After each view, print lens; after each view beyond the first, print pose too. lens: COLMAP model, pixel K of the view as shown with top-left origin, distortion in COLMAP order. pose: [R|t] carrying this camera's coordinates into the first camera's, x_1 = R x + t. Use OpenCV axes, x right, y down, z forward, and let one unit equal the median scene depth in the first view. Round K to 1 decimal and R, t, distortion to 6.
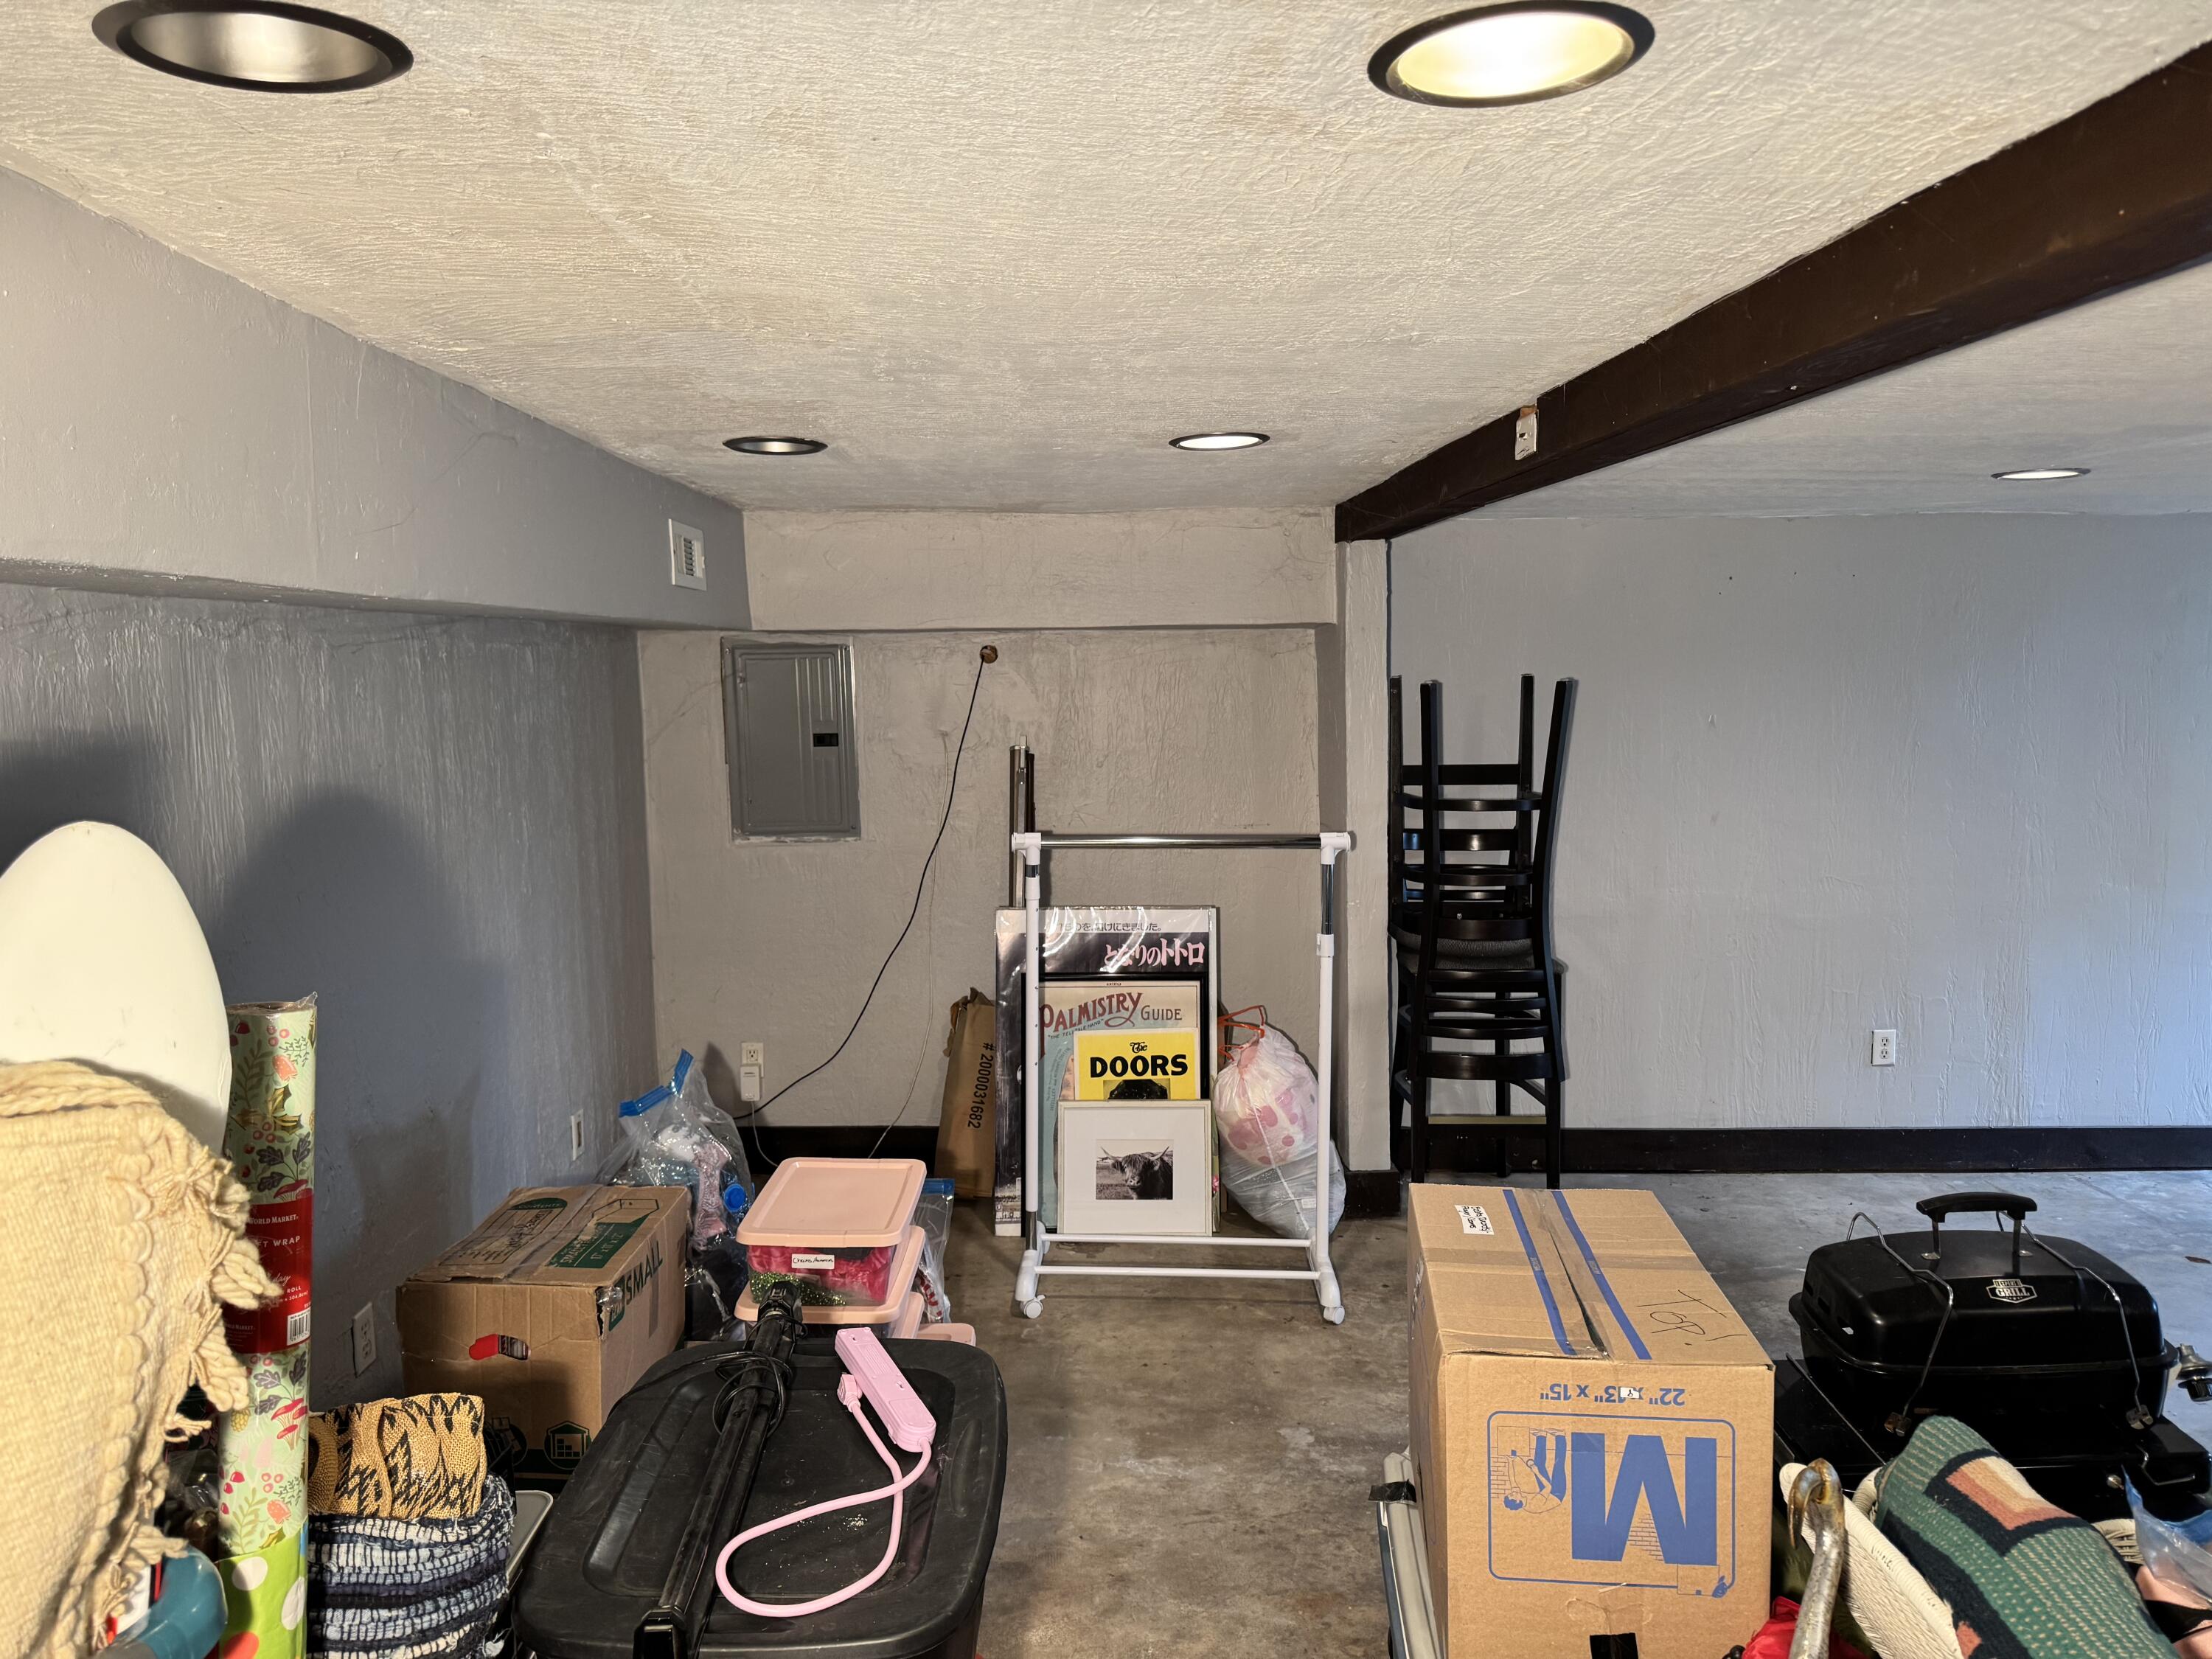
lens RADIAL K [[1586.0, 0, 1106.9], [0, 1586.0, 829.1], [0, 0, 1]] dist [0.282150, -0.000310]
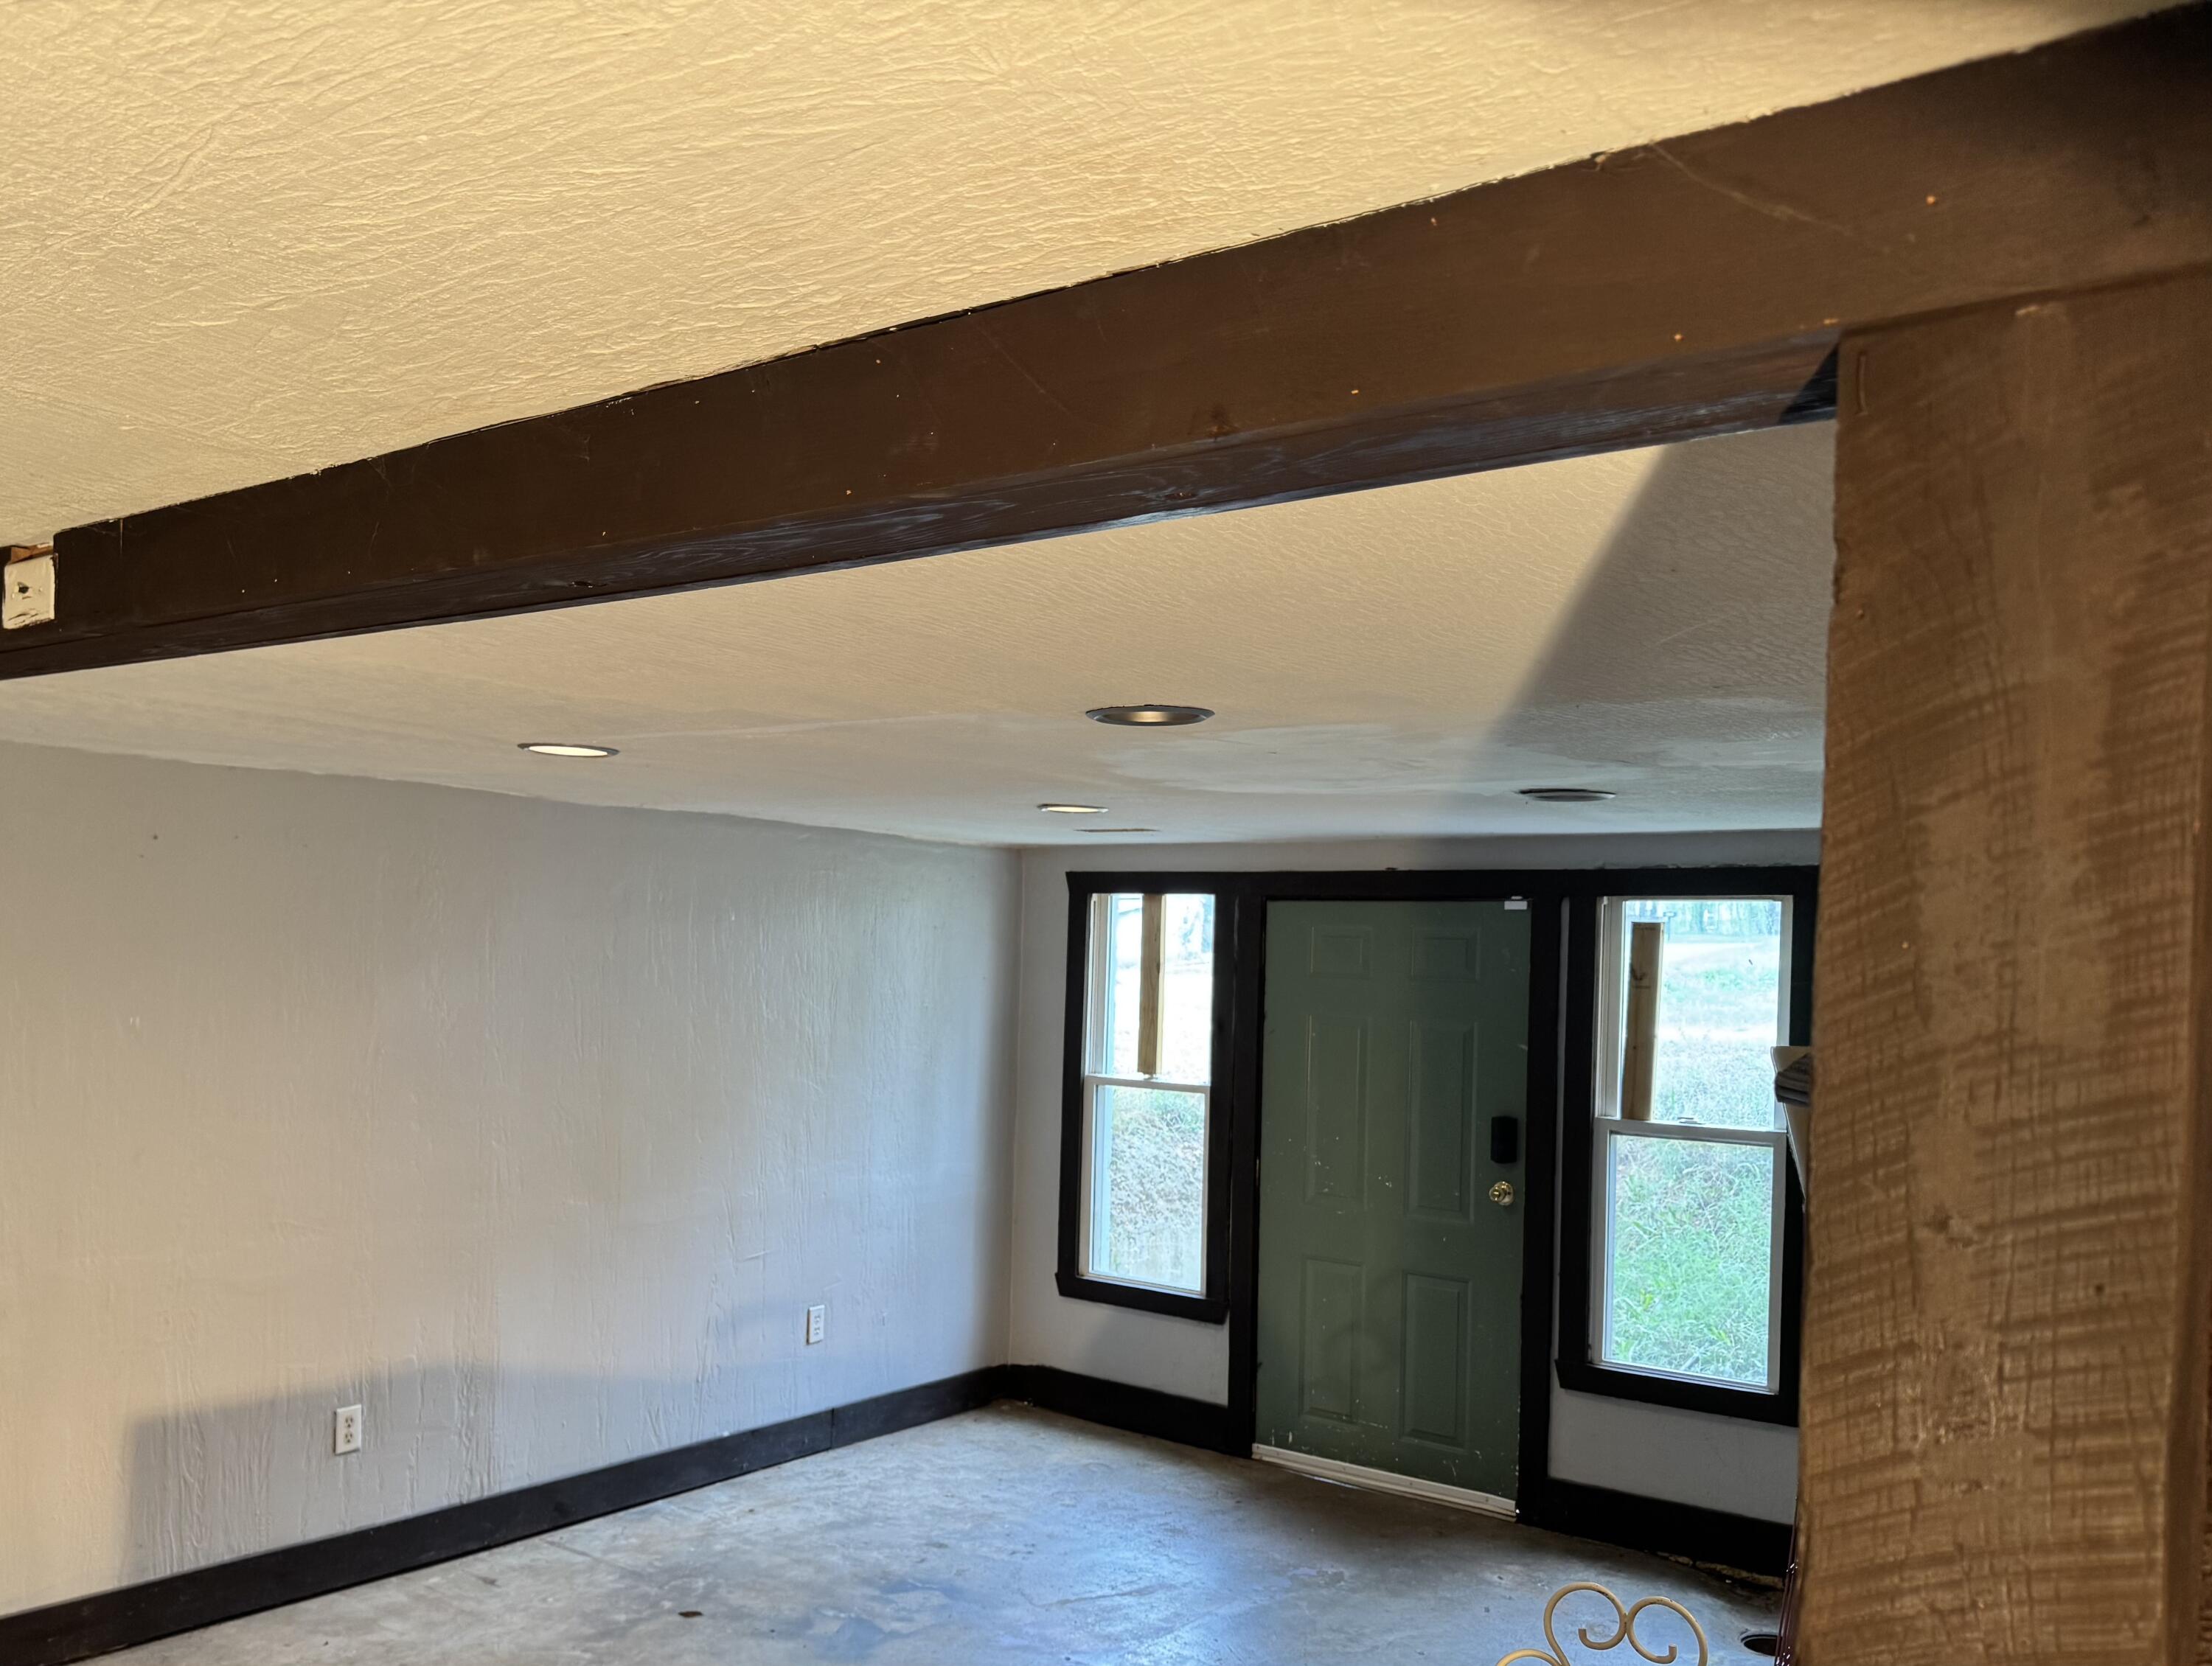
lens RADIAL K [[1839.7, 0, 1105.6], [0, 1839.7, 841.8], [0, 0, 1]] dist [-0.001219, -0.096038]
pose [[0.616154, 0.044770, 0.786352, -0.015199], [0.072059, 0.990992, -0.112884, -0.028927], [-0.784323, 0.126218, 0.607377, 0.191085]]
